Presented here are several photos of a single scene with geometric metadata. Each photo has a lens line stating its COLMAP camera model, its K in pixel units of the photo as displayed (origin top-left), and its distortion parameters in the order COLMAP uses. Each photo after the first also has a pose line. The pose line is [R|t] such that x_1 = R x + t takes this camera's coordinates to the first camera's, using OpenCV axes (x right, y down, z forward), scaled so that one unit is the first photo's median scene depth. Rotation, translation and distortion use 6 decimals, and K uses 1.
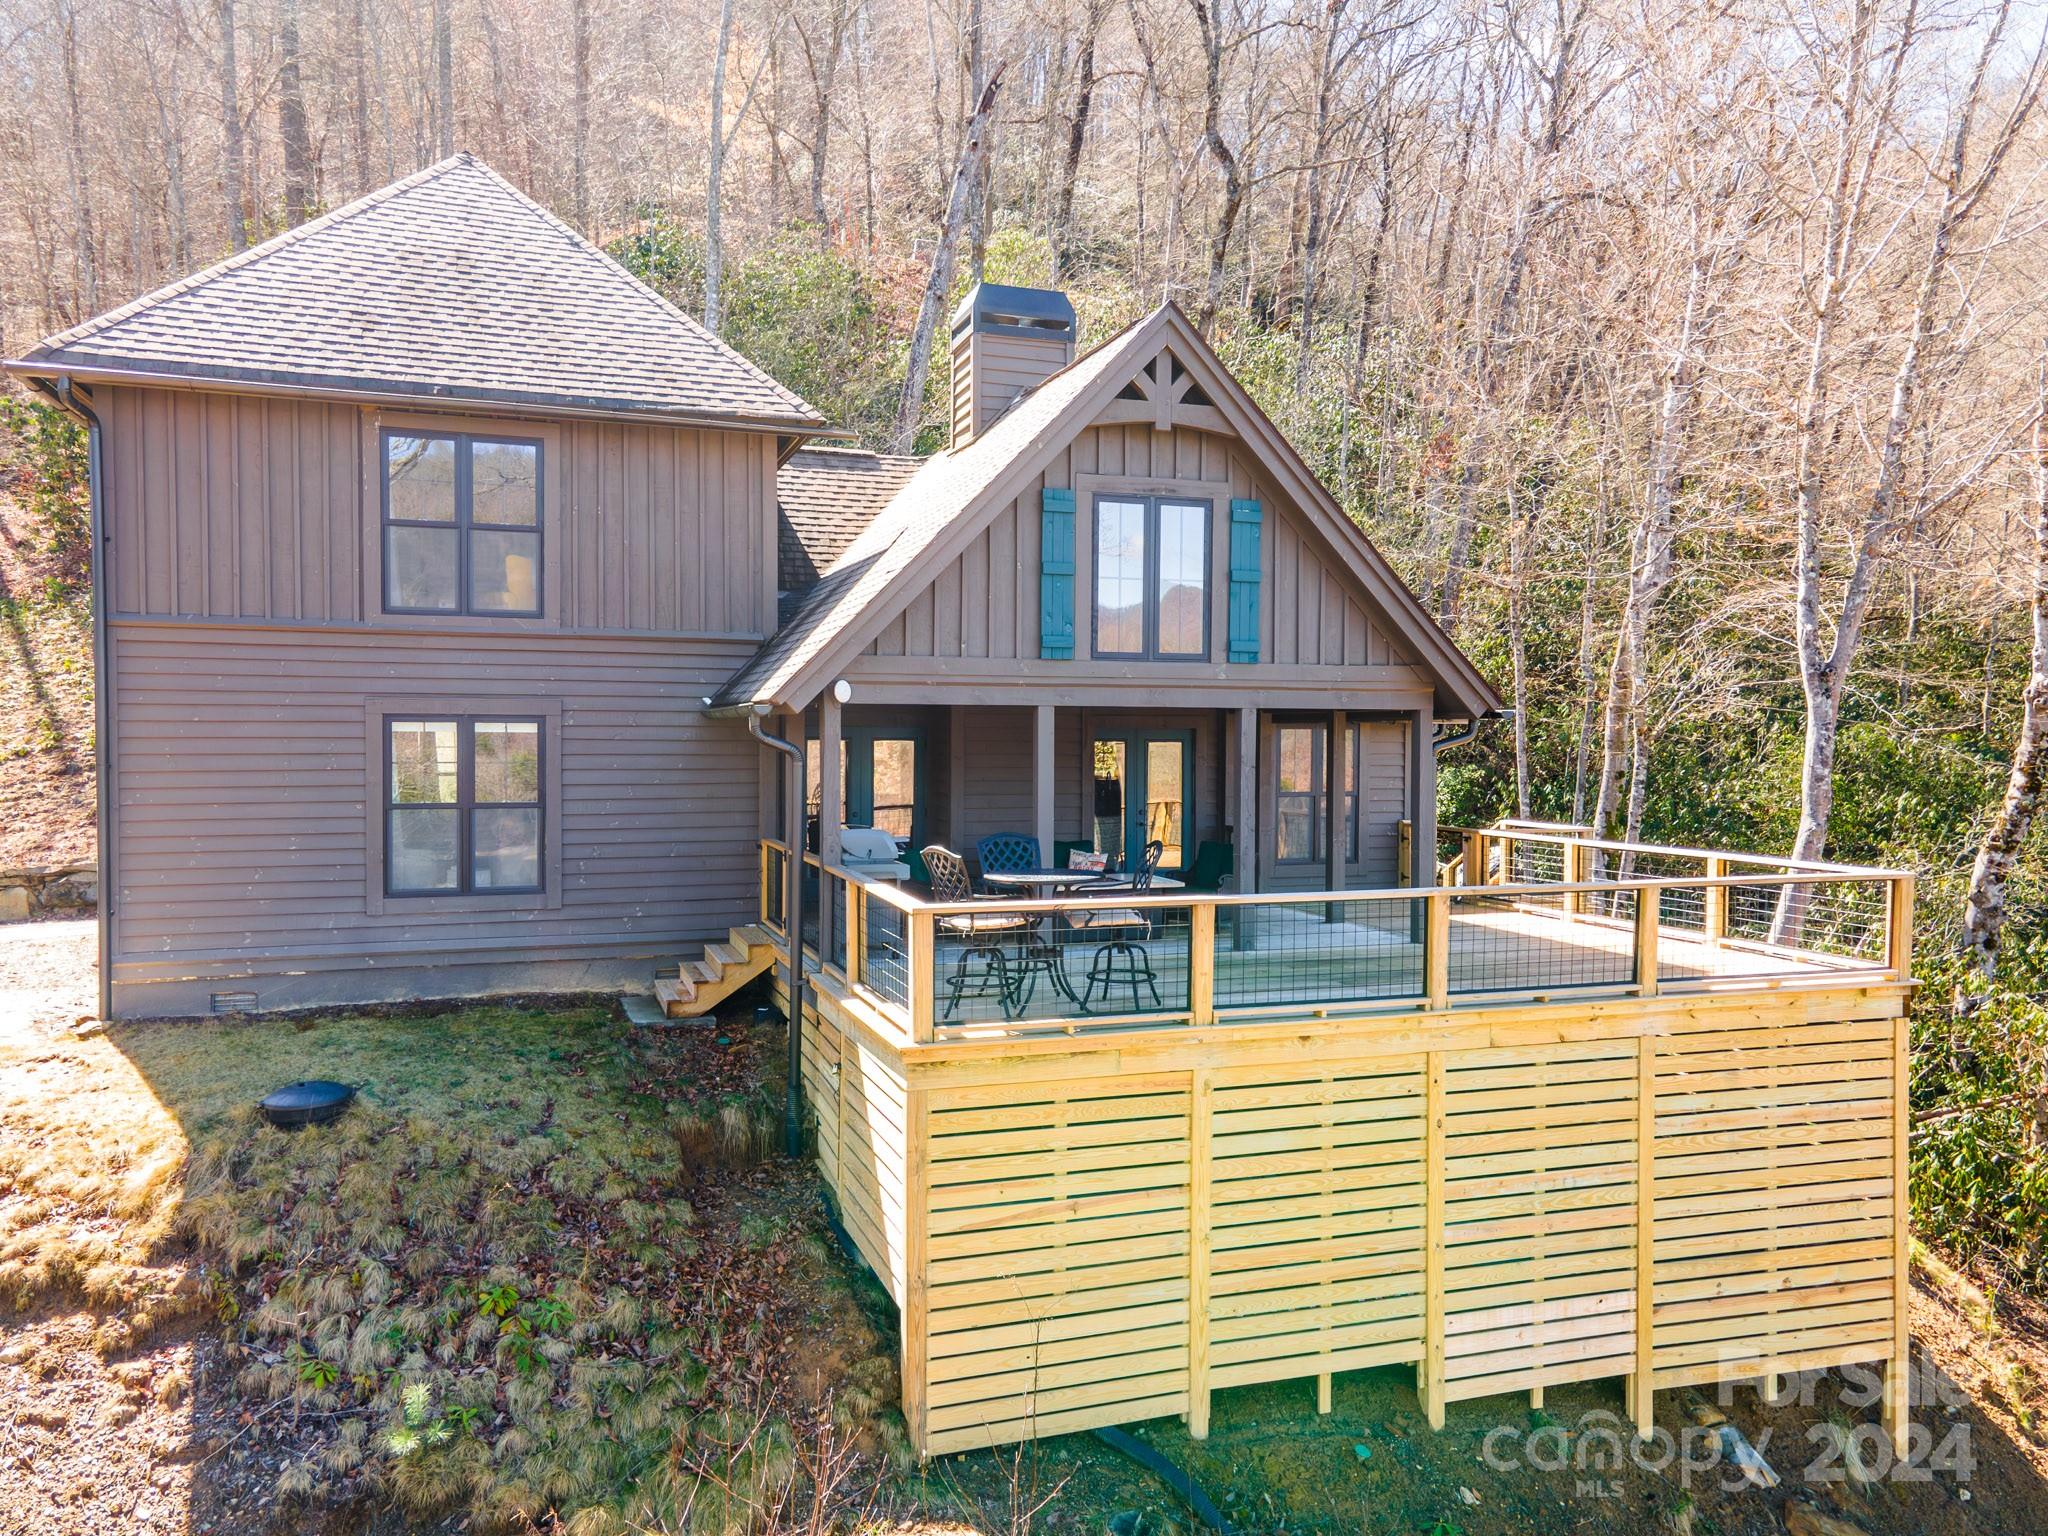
lens RADIAL K [[1467.1, 0, 1020.3], [0, 1467.1, 766.0], [0, 0, 1]] dist [0.033922, -0.000063]
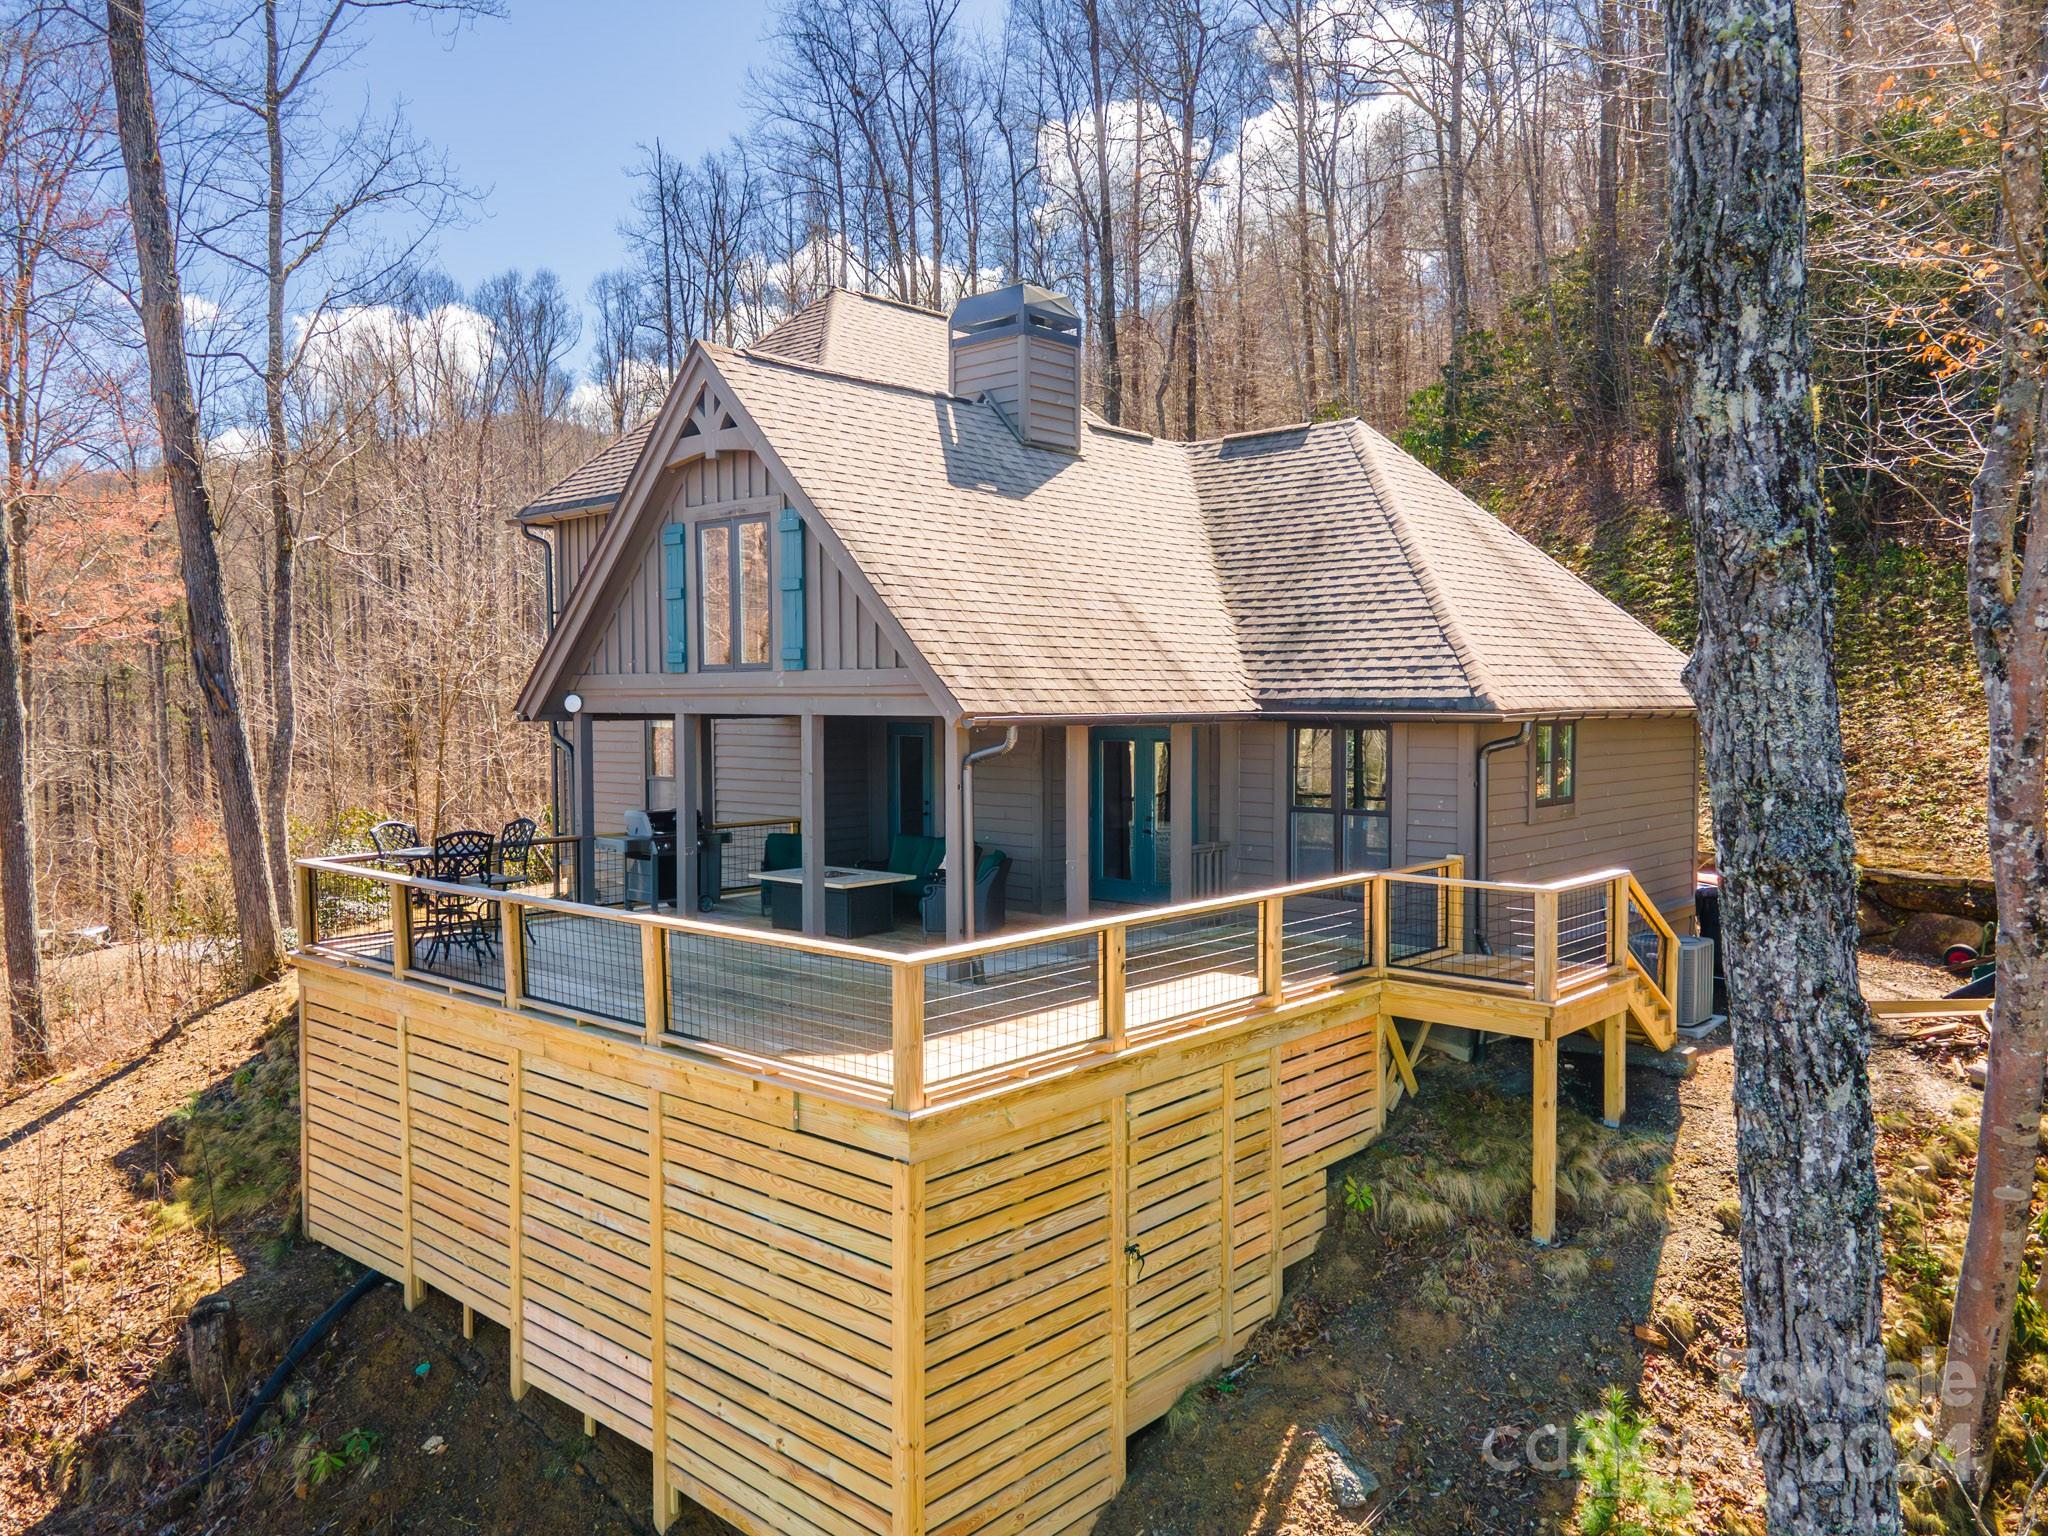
lens RADIAL K [[1467.1, 0, 1025.8], [0, 1467.1, 770.4], [0, 0, 1]] dist [0.033922, -0.000063]
pose [[0.504254, 0.039615, -0.862646, 1.260564], [-0.015938, 0.999204, 0.036569, -0.046972], [0.863408, -0.004691, 0.504484, 0.716810]]
